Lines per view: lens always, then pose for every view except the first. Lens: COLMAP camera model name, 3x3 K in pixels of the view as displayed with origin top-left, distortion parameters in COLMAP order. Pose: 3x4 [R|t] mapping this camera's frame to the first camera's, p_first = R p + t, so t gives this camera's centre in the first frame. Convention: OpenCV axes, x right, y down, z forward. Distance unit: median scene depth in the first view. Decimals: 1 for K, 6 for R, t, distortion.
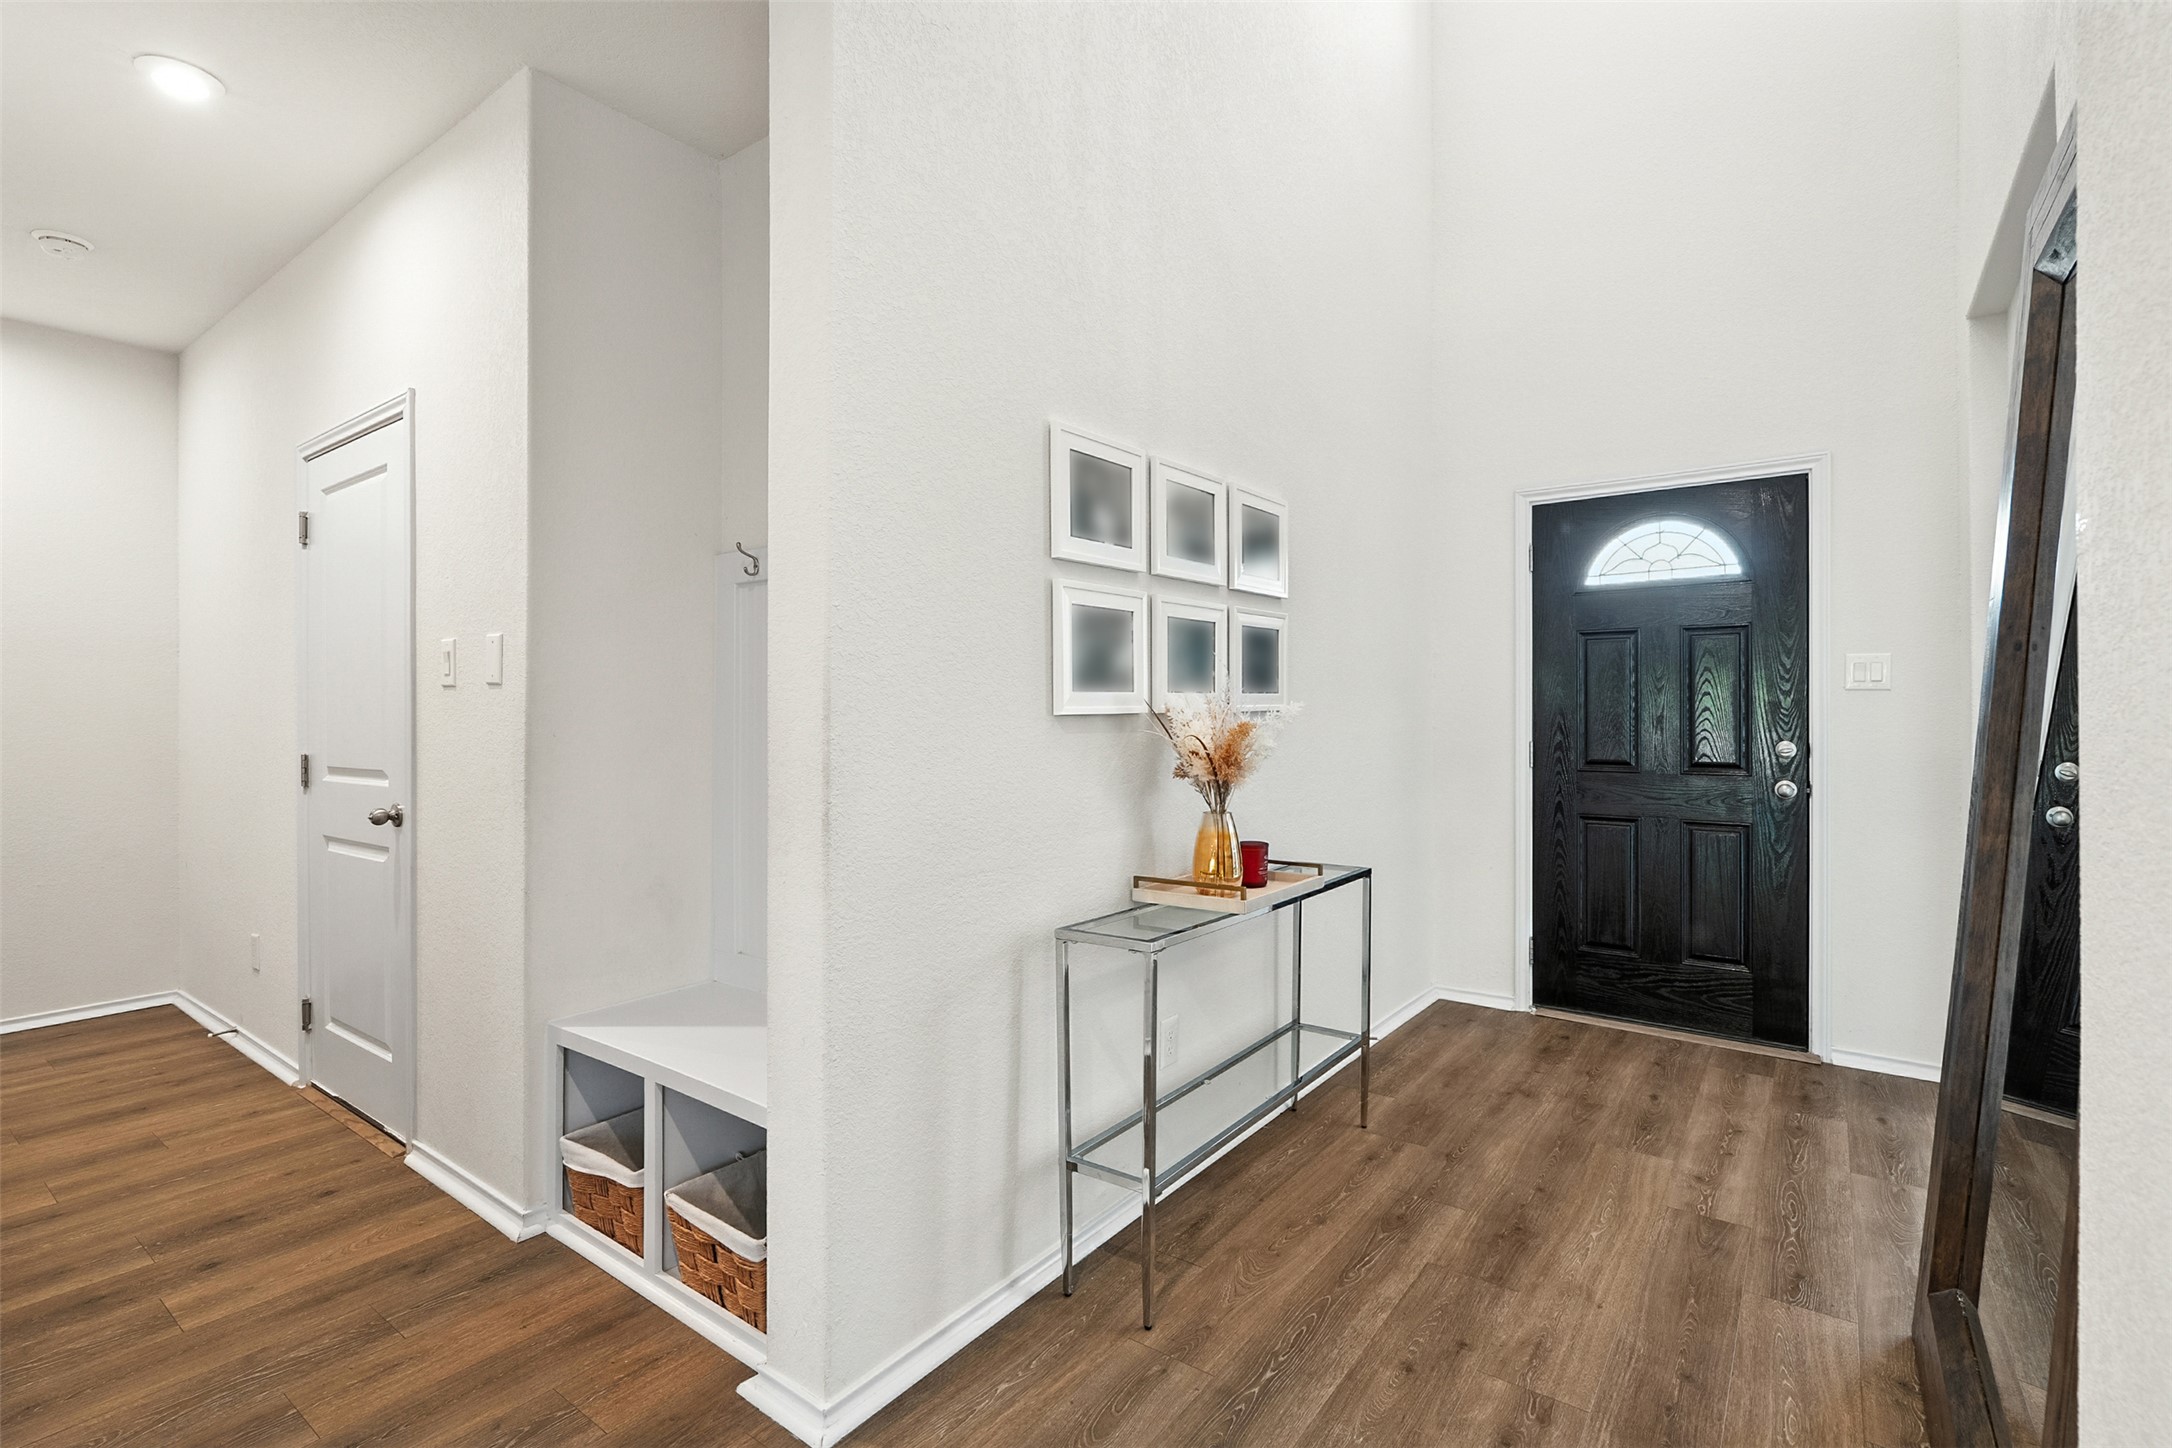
lens RADIAL K [[975.9, 0, 1089.2], [0, 975.9, 718.9], [0, 0, 1]] dist [-0.005257, 0.000545]
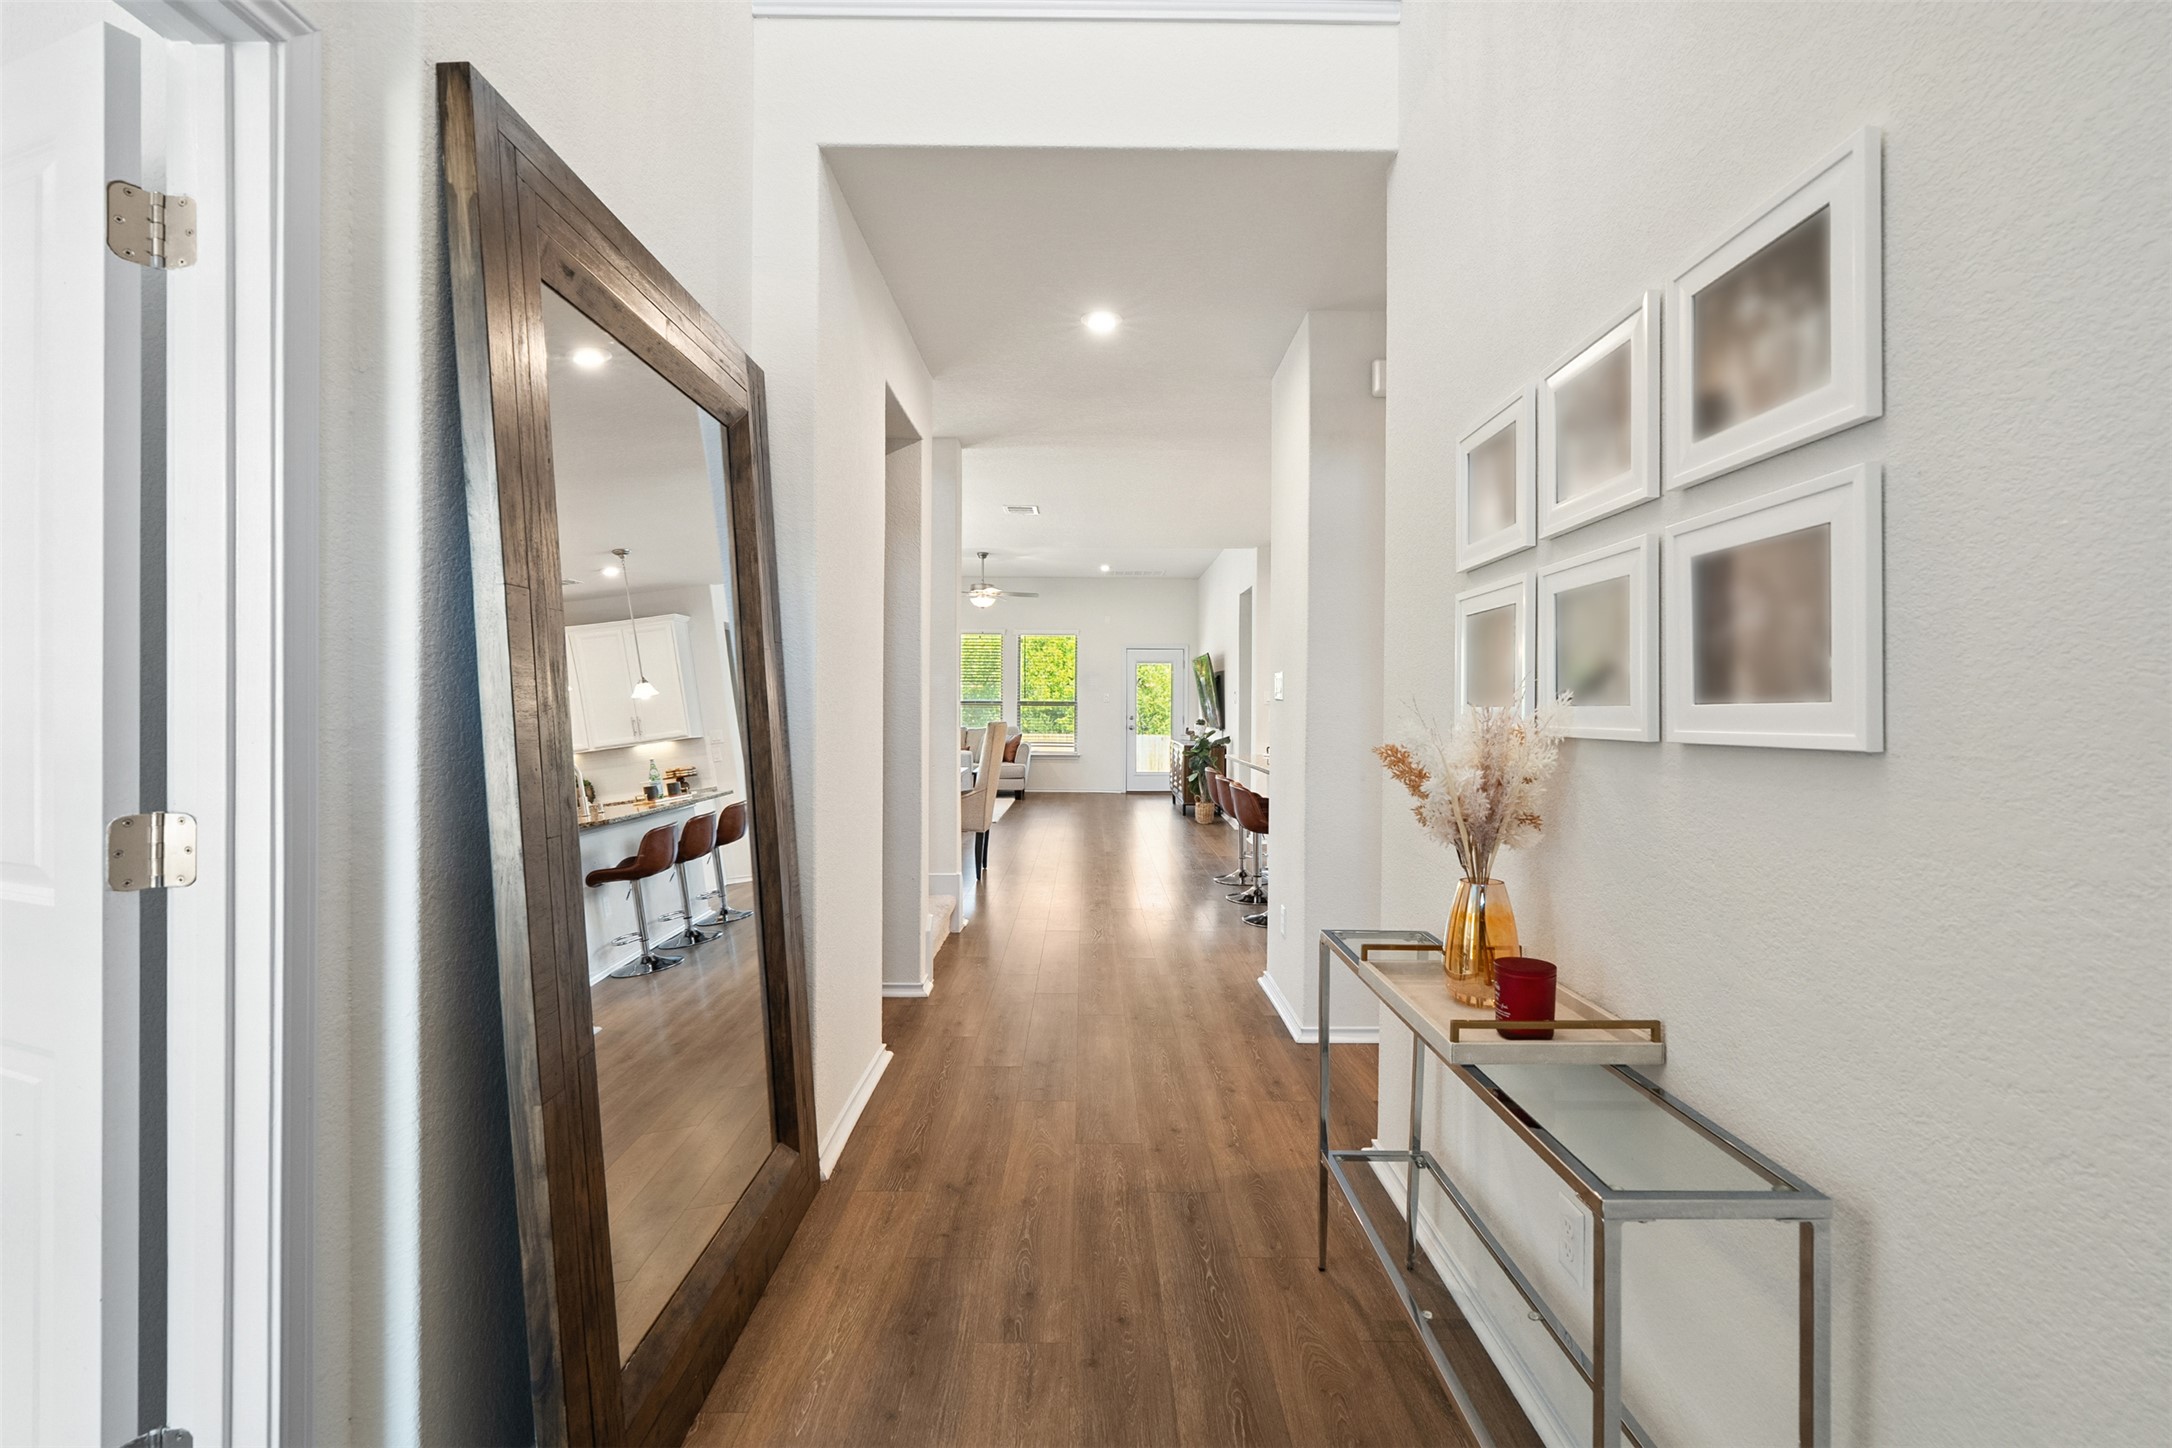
lens RADIAL K [[975.9, 0, 1090.8], [0, 975.9, 711.3], [0, 0, 1]] dist [-0.005257, 0.000545]
pose [[-0.793940, -0.001567, -0.607994, 0.996049], [-0.017904, 0.999623, 0.020803, -0.041535], [0.607732, 0.027402, -0.793669, 1.779206]]
